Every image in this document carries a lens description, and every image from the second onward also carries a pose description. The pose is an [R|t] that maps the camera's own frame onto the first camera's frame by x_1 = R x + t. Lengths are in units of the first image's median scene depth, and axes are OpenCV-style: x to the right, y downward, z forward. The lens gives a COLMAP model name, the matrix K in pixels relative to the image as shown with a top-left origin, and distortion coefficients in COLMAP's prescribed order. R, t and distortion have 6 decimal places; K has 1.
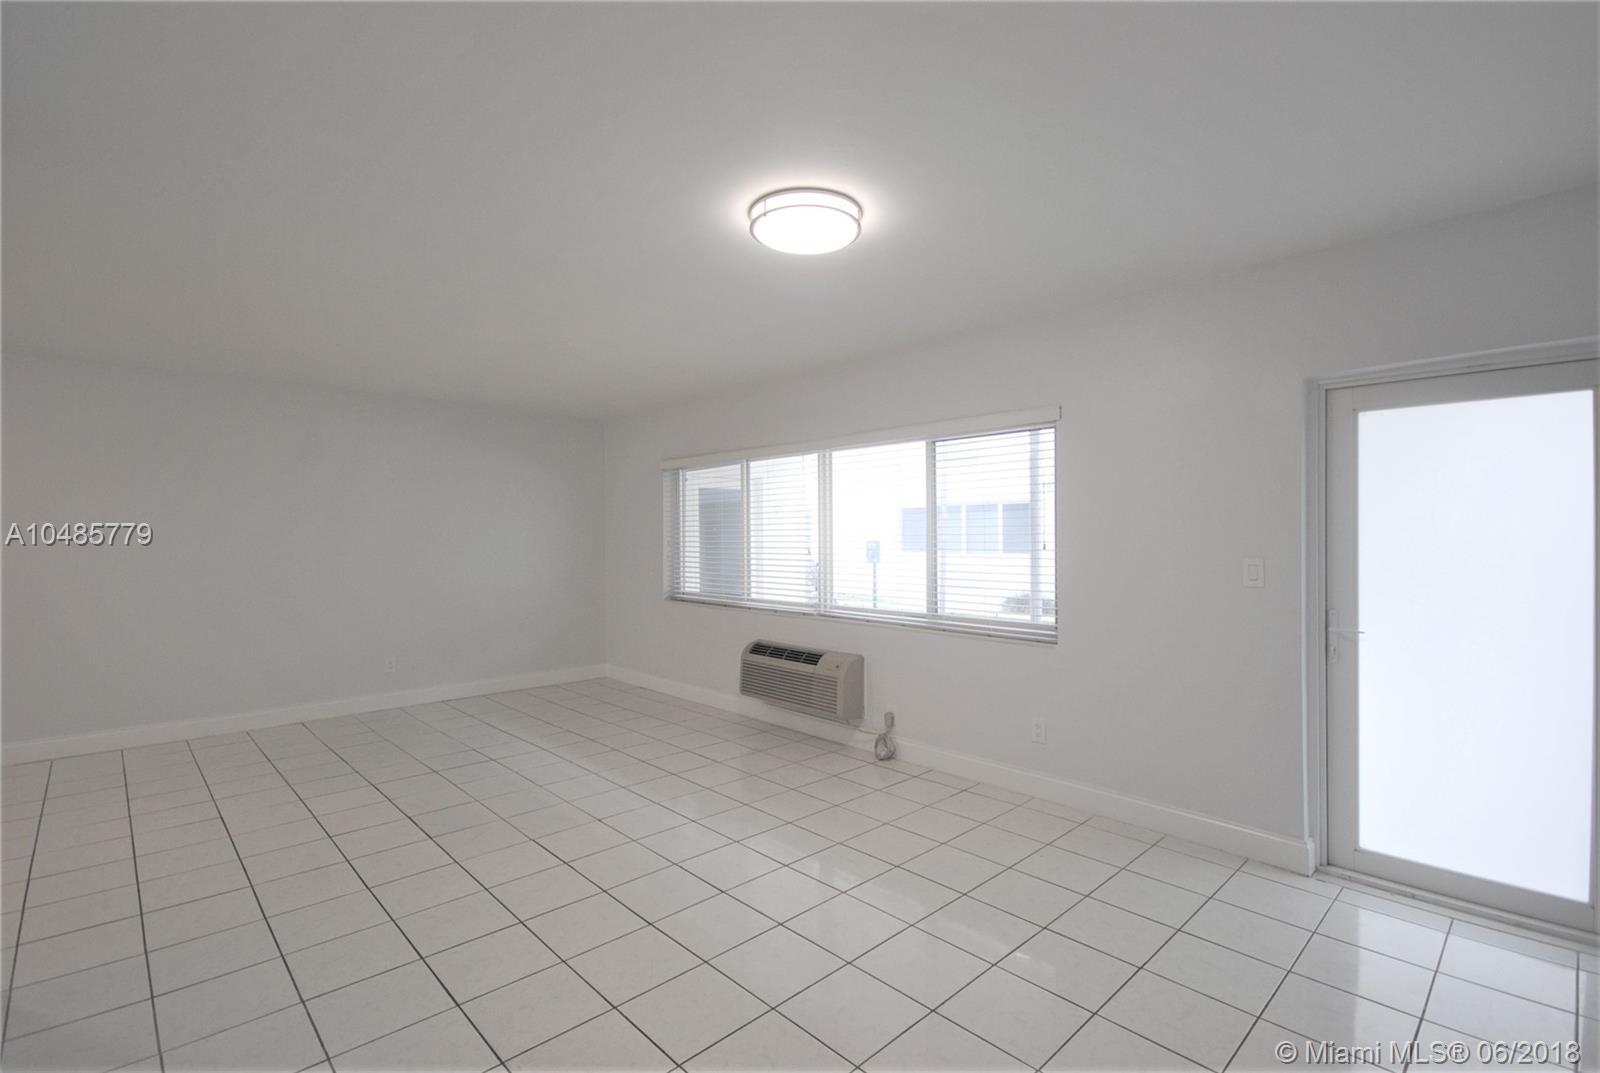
lens RADIAL K [[736.2, 0, 809.6], [0, 736.2, 531.4], [0, 0, 1]] dist [0.003422, -0.004429]
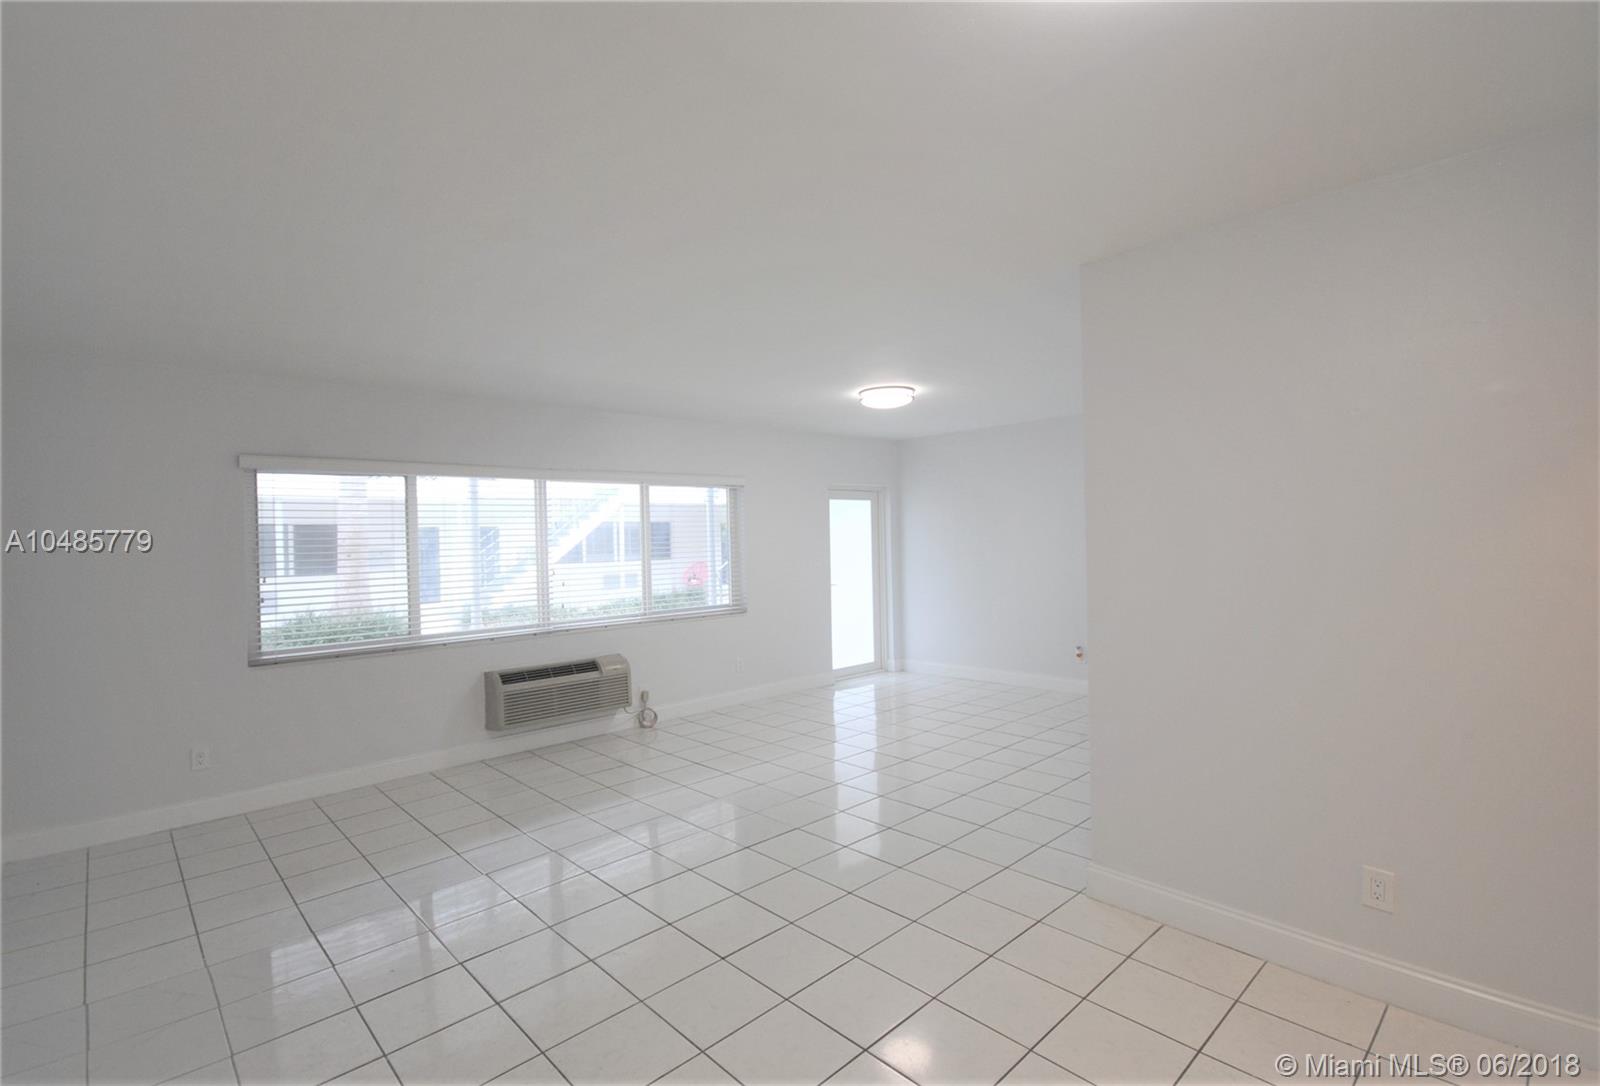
lens RADIAL K [[739.5, 0, 799.5], [0, 739.5, 539.6], [0, 0, 1]] dist [-0.010119, 0.004830]
pose [[-0.001980, -0.000508, 0.999998, -1.120083], [0.016691, 0.999861, 0.000541, -0.014857], [-0.999859, 0.016692, -0.001971, 0.684067]]
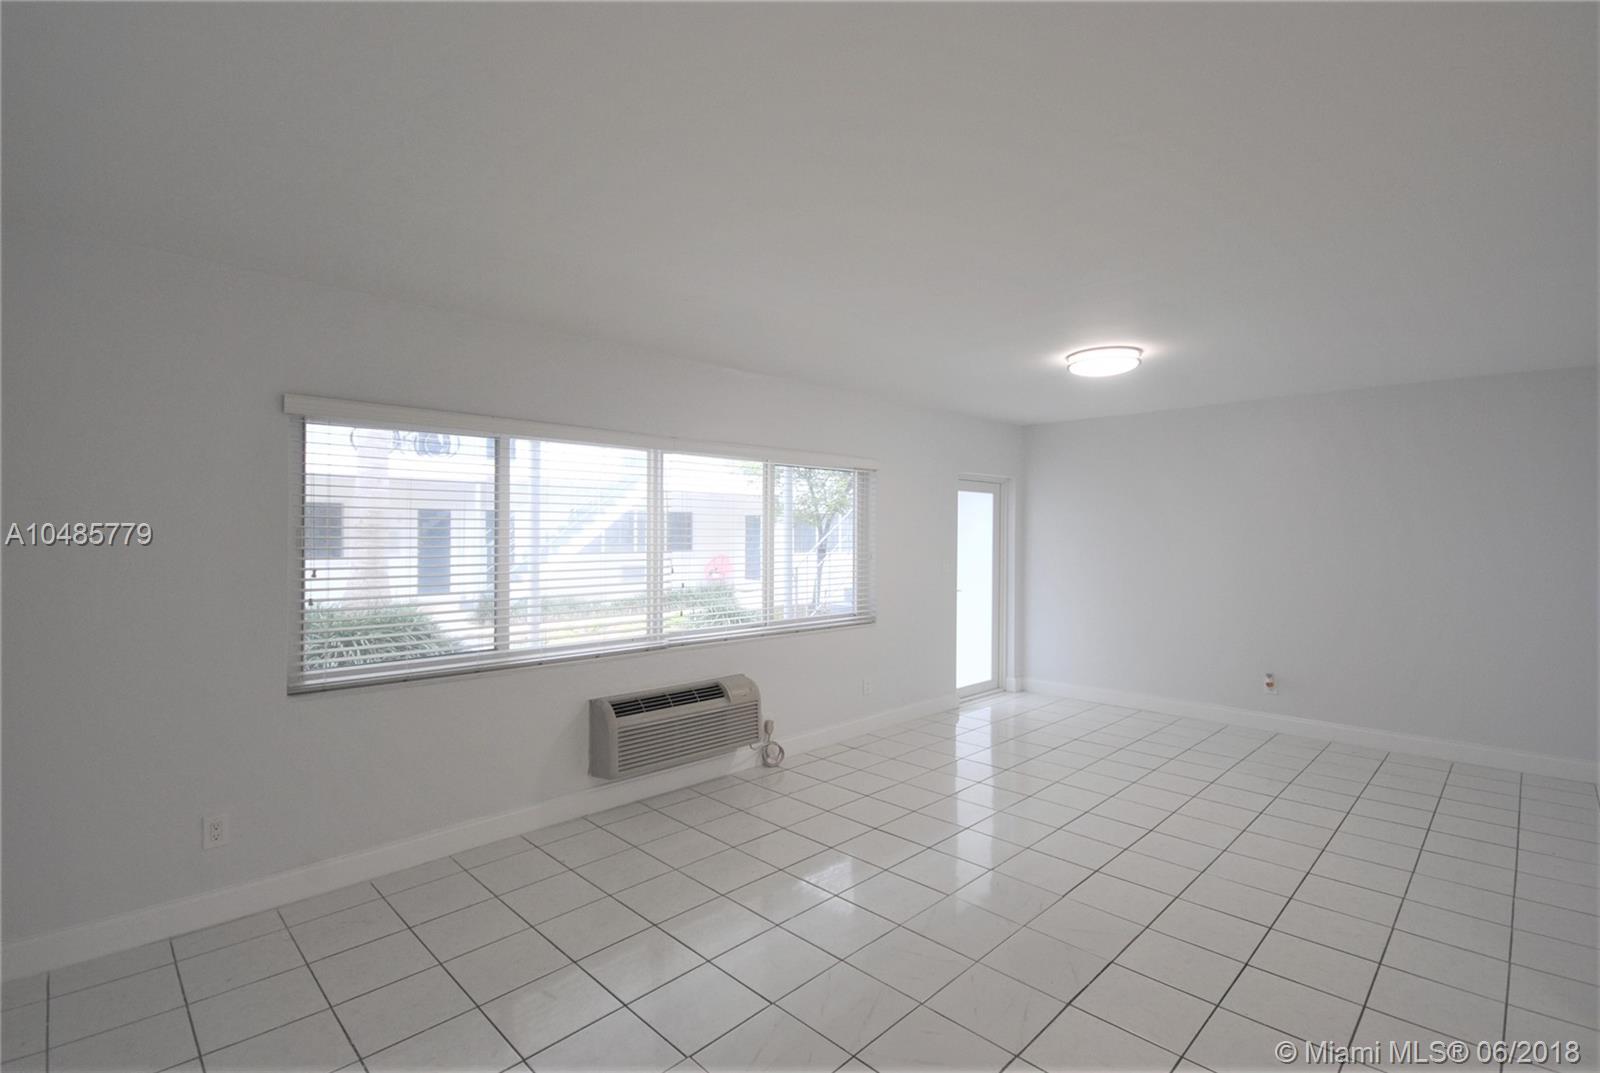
lens RADIAL K [[736.2, 0, 805.4], [0, 736.2, 535.3], [0, 0, 1]] dist [0.003422, -0.004429]
pose [[-0.026272, -0.002029, 0.999653, -0.873309], [-0.012256, 0.999923, 0.001707, -0.015494], [-0.999580, -0.012207, -0.026295, 0.921408]]
